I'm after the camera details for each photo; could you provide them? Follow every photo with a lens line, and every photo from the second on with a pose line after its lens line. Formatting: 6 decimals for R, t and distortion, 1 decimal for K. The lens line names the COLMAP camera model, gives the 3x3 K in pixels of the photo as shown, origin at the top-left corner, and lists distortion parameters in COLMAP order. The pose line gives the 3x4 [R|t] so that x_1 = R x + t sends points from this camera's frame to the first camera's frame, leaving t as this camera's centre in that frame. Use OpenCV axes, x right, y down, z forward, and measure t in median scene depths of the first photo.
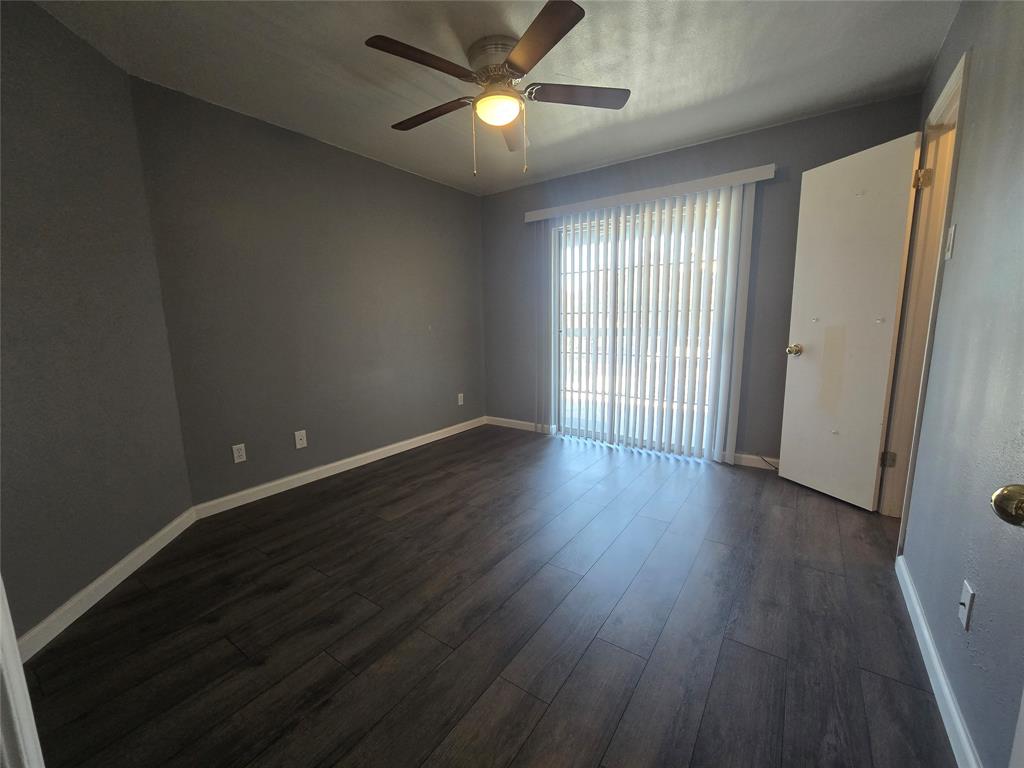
lens RADIAL K [[416.5, 0, 511.1], [0, 416.5, 383.4], [0, 0, 1]] dist [-0.002349, -0.000255]
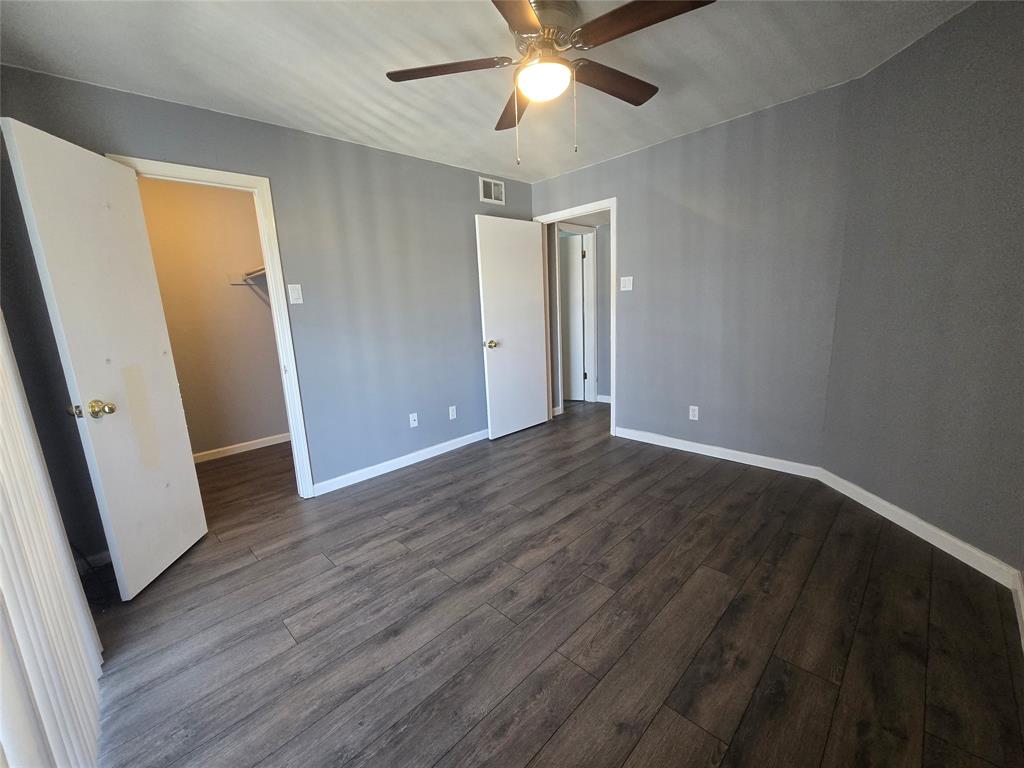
lens RADIAL K [[416.5, 0, 510.9], [0, 416.5, 385.2], [0, 0, 1]] dist [-0.002349, -0.000255]
pose [[-0.982318, 0.039370, 0.183036, -0.078539], [0.100179, 0.936441, 0.336218, -0.280785], [-0.158166, 0.348610, -0.923826, 1.542698]]
